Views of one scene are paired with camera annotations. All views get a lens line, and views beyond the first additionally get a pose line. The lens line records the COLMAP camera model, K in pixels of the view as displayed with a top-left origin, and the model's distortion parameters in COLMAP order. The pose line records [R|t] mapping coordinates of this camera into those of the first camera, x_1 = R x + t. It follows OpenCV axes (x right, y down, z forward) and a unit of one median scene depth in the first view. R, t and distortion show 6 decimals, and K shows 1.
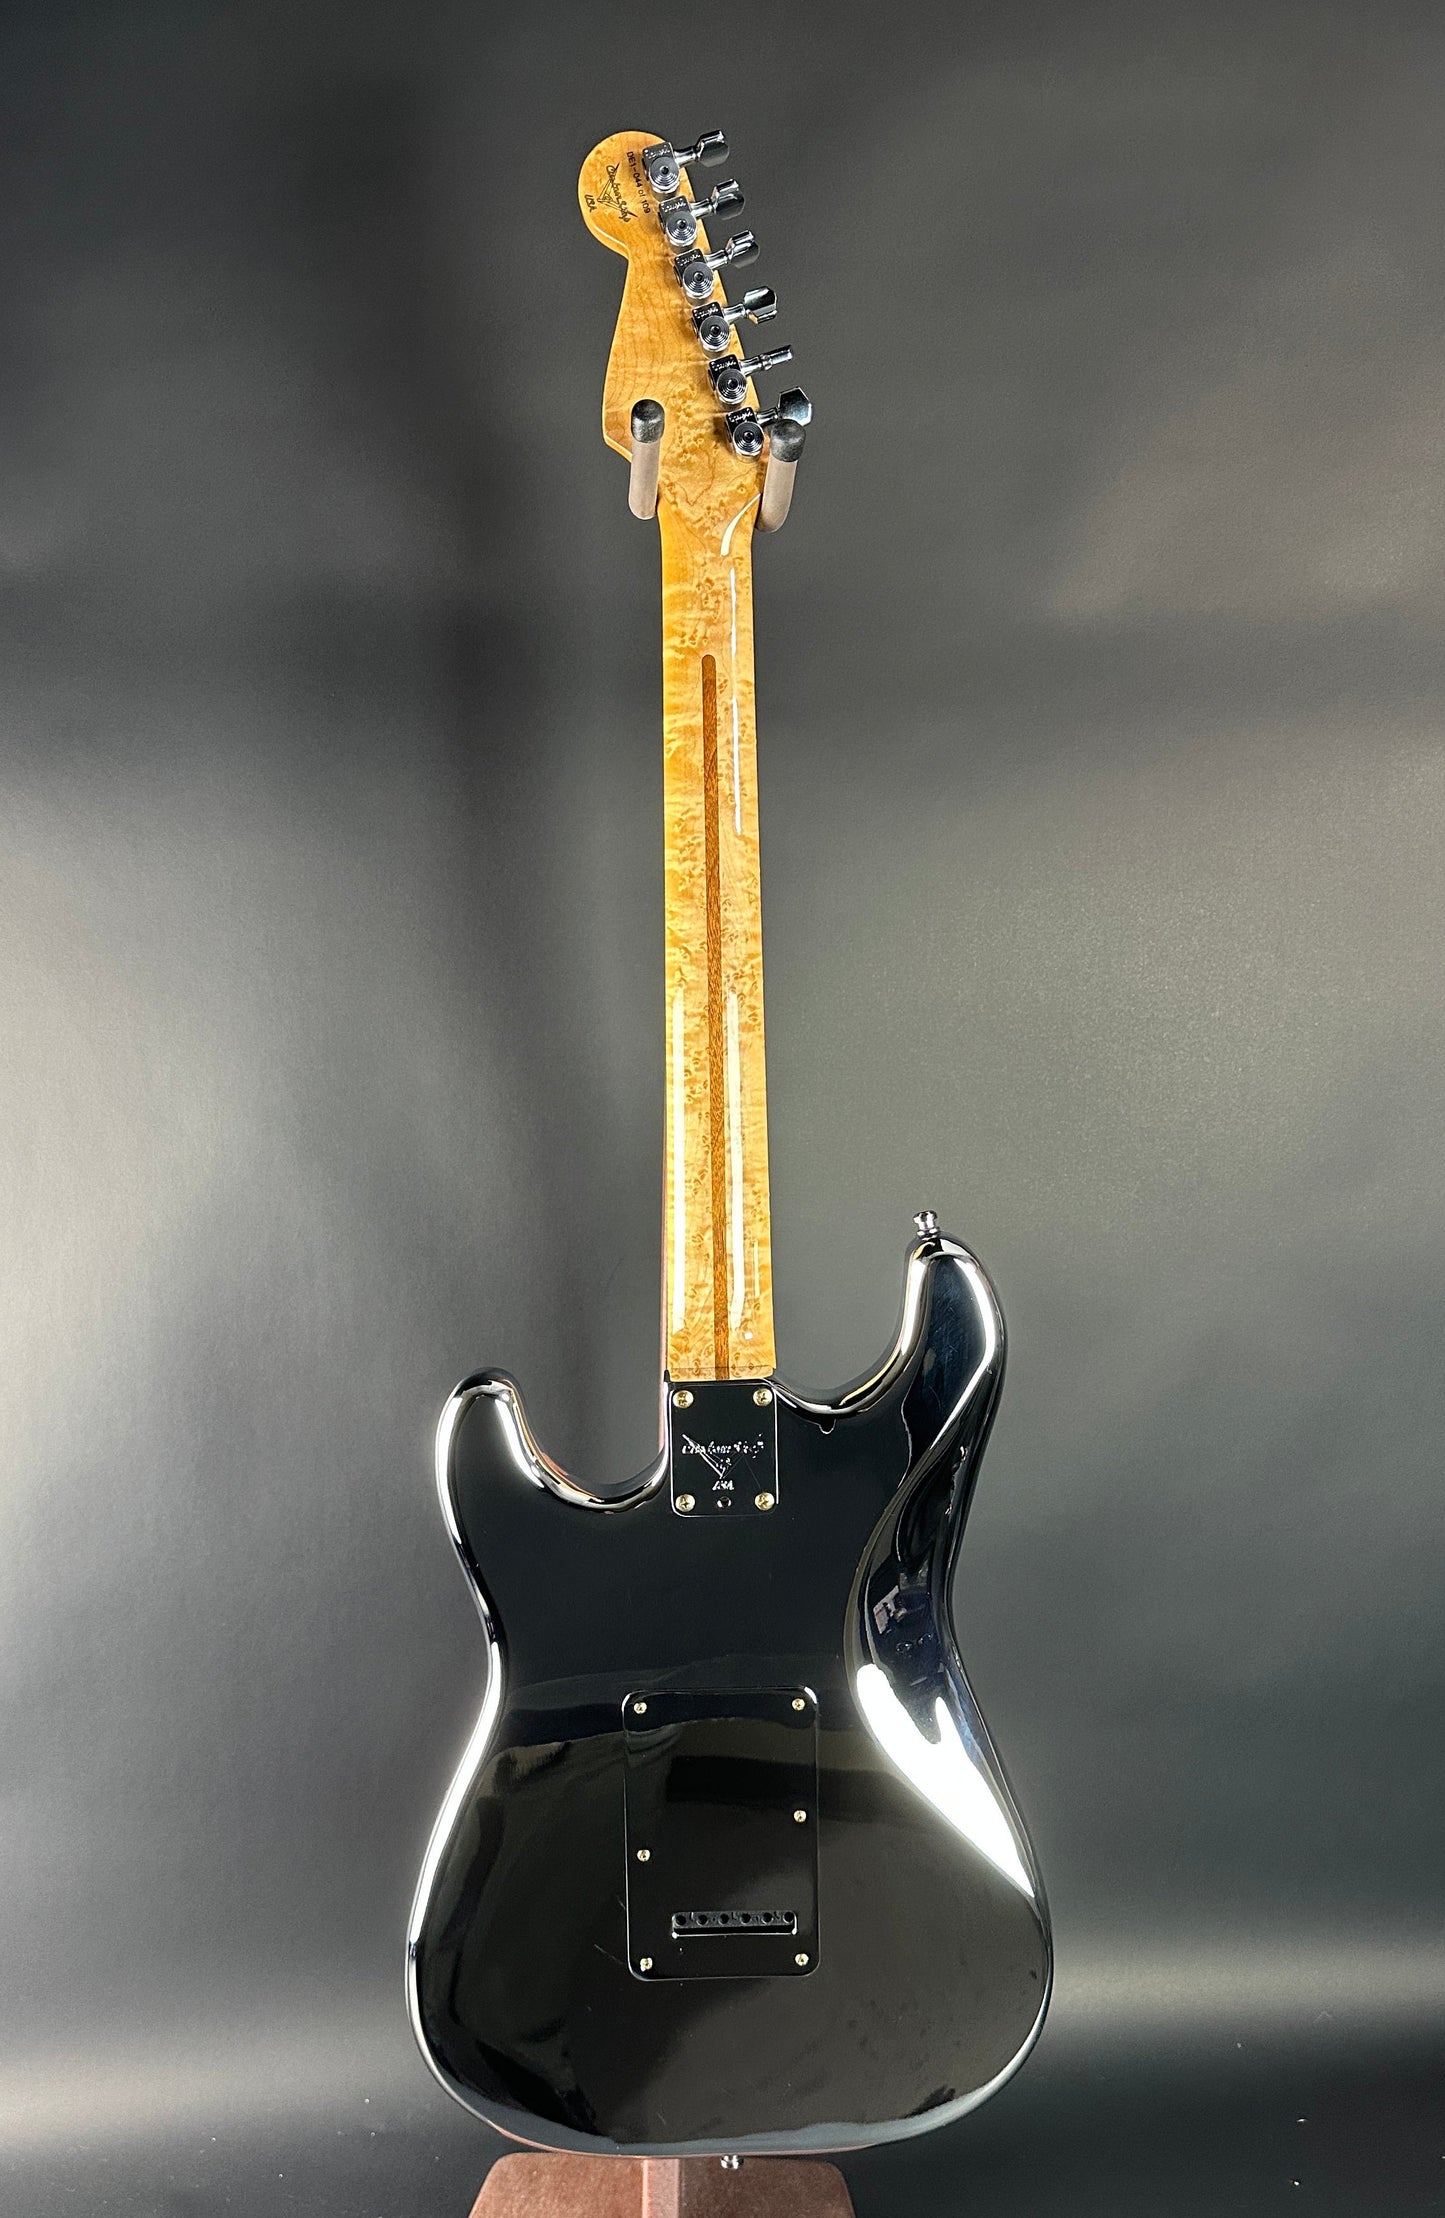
lens RADIAL K [[1709.8, 0, 741.7], [0, 1709.8, 1120.9], [0, 0, 1]] dist [0.039872, -0.025006]
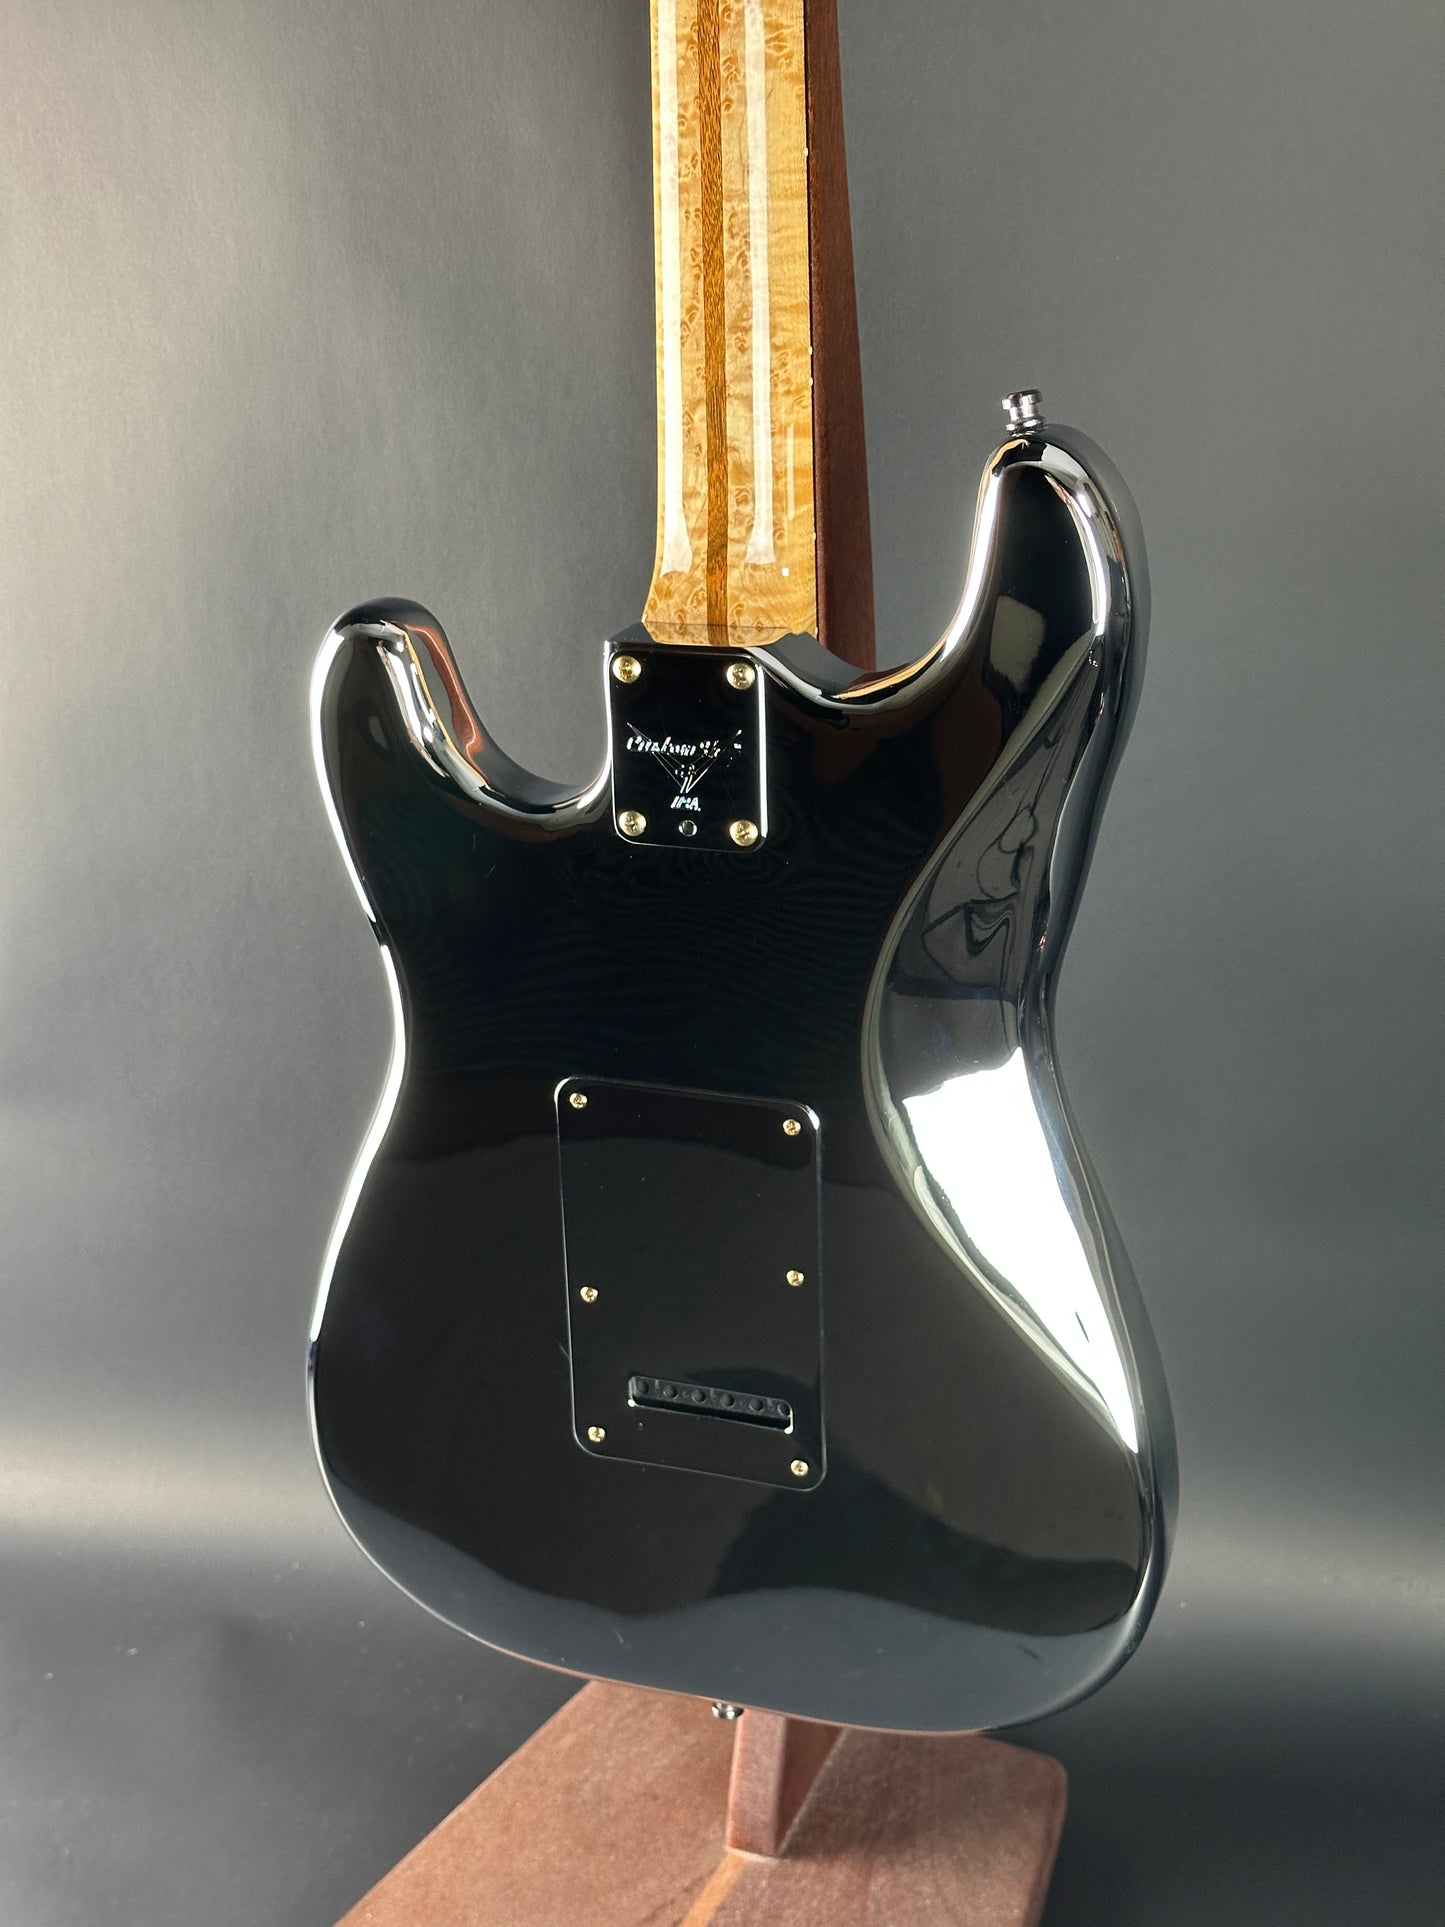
lens RADIAL K [[2753.7, 0, 714.8], [0, 2753.7, 1005.9], [0, 0, 1]] dist [0.113917, 0.000000]
pose [[0.924500, 0.124302, -0.360346, 0.382881], [-0.016076, 0.957211, 0.288945, -0.019728], [0.380843, -0.261337, 0.886939, 0.035804]]
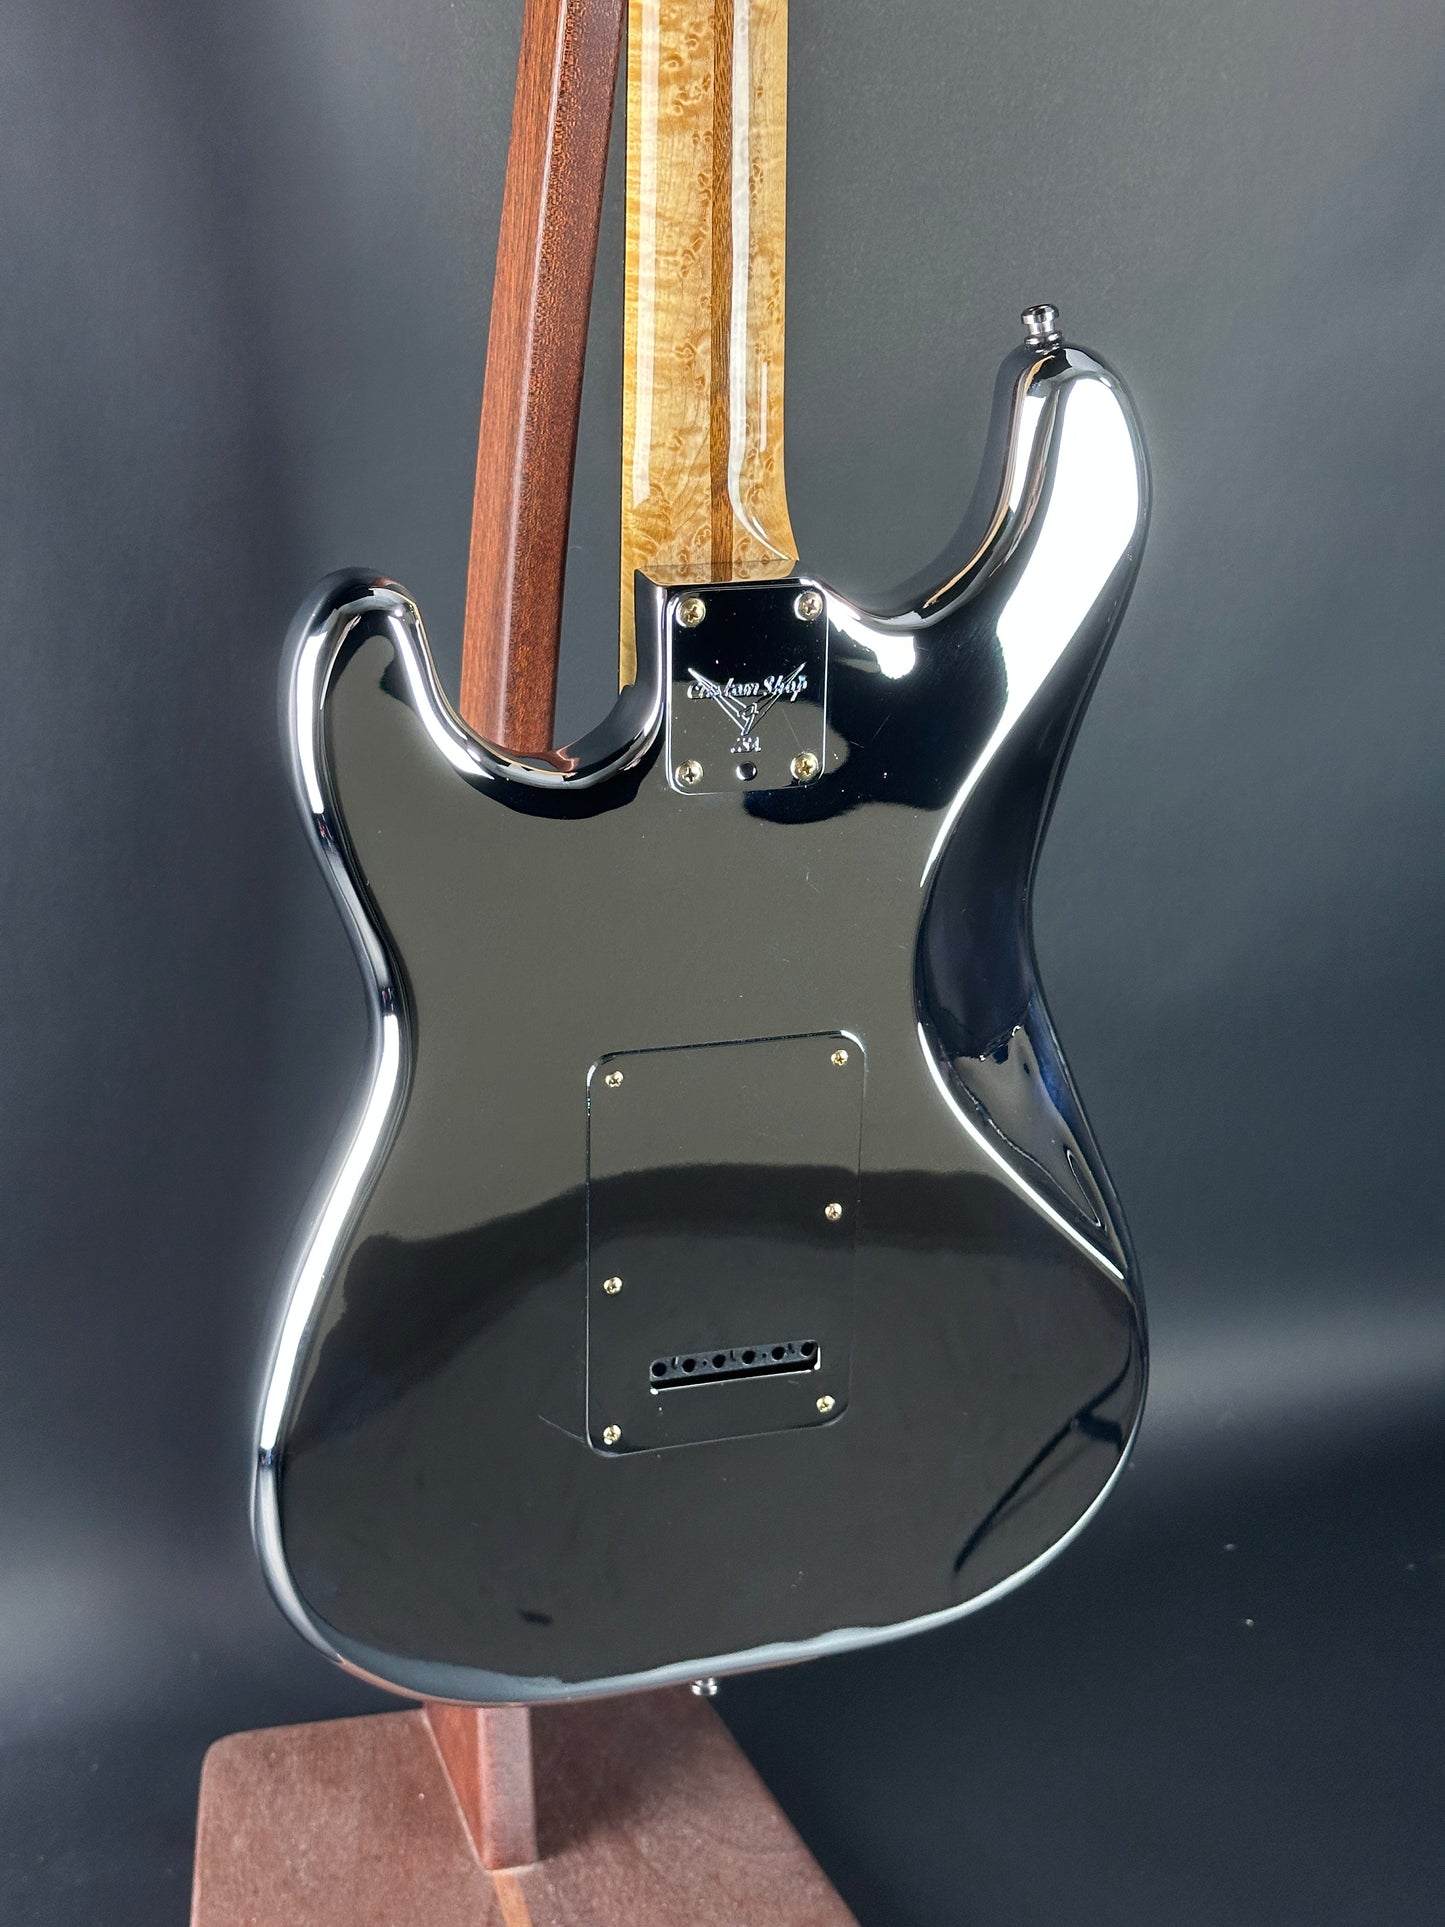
lens RADIAL K [[2753.7, 0, 722.8], [0, 2753.7, 991.7], [0, 0, 1]] dist [0.113917, 0.000000]
pose [[0.959859, -0.062239, 0.273490, -0.300622], [-0.015128, 0.962162, 0.272058, 0.019153], [-0.280074, -0.265275, 0.922598, 0.016720]]
